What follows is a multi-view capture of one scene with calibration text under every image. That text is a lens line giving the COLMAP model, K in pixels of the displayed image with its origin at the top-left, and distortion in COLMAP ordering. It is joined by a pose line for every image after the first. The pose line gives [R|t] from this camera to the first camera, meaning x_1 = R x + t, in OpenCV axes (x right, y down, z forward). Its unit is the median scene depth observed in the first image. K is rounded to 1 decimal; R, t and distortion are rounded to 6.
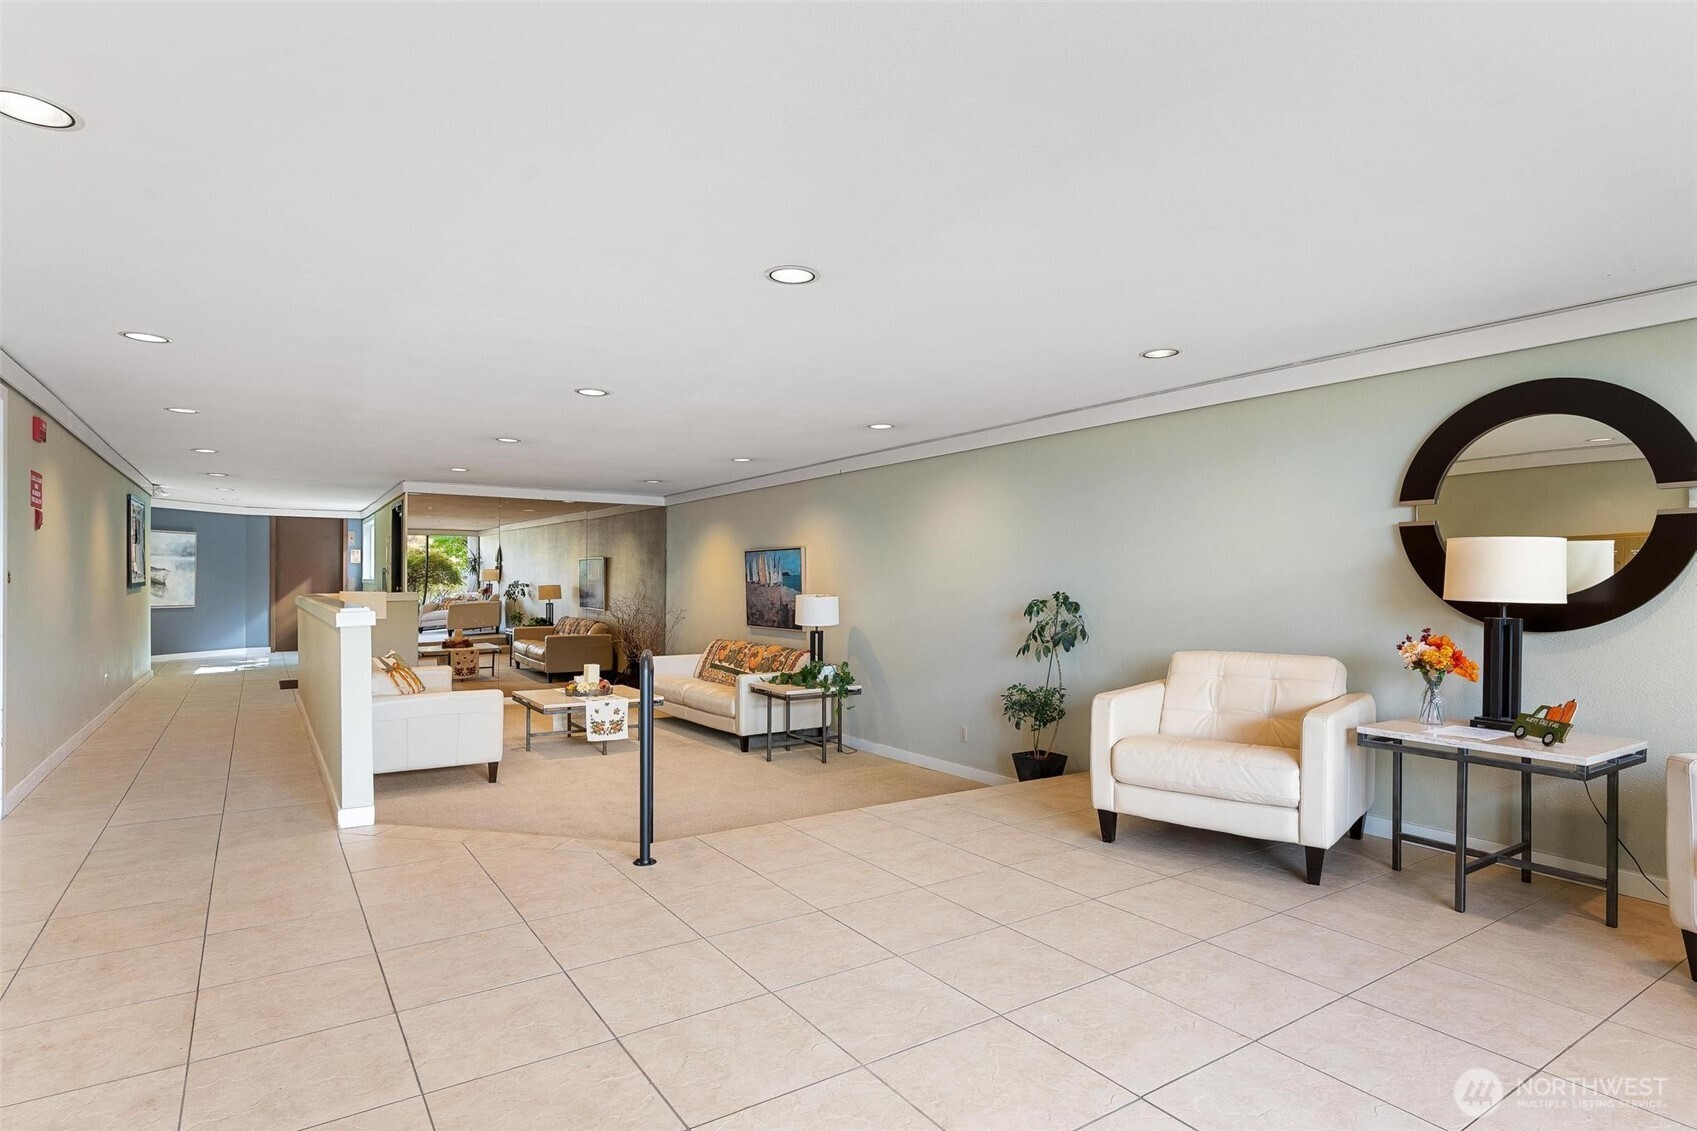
lens RADIAL K [[886.3, 0, 848.5], [0, 886.3, 565.5], [0, 0, 1]] dist [0.000989, 0.000179]
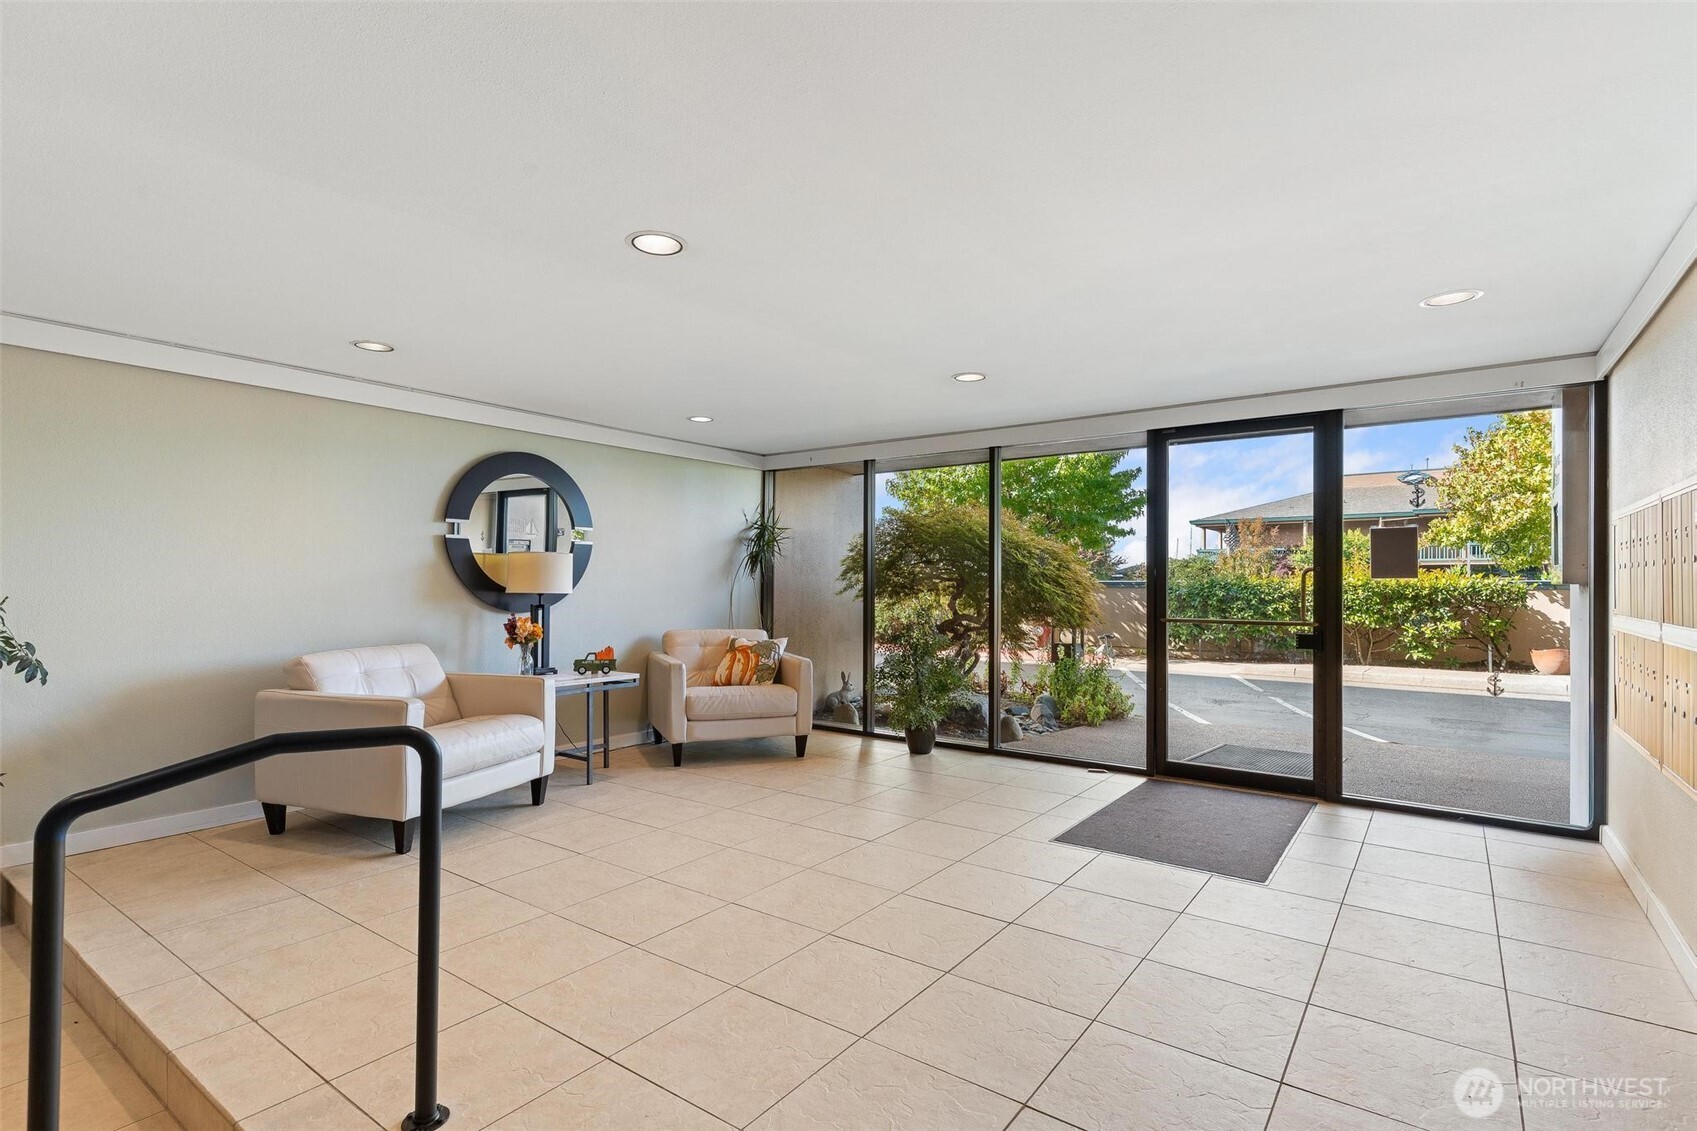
lens RADIAL K [[817.8, 0, 848.5], [0, 817.8, 565.5], [0, 0, 1]] dist [-0.001248, -0.000146]
pose [[-0.345017, 0.024185, 0.938285, -0.848387], [-0.012983, 0.999449, -0.030535, 0.030019], [-0.938507, -0.022717, -0.344513, 1.046298]]
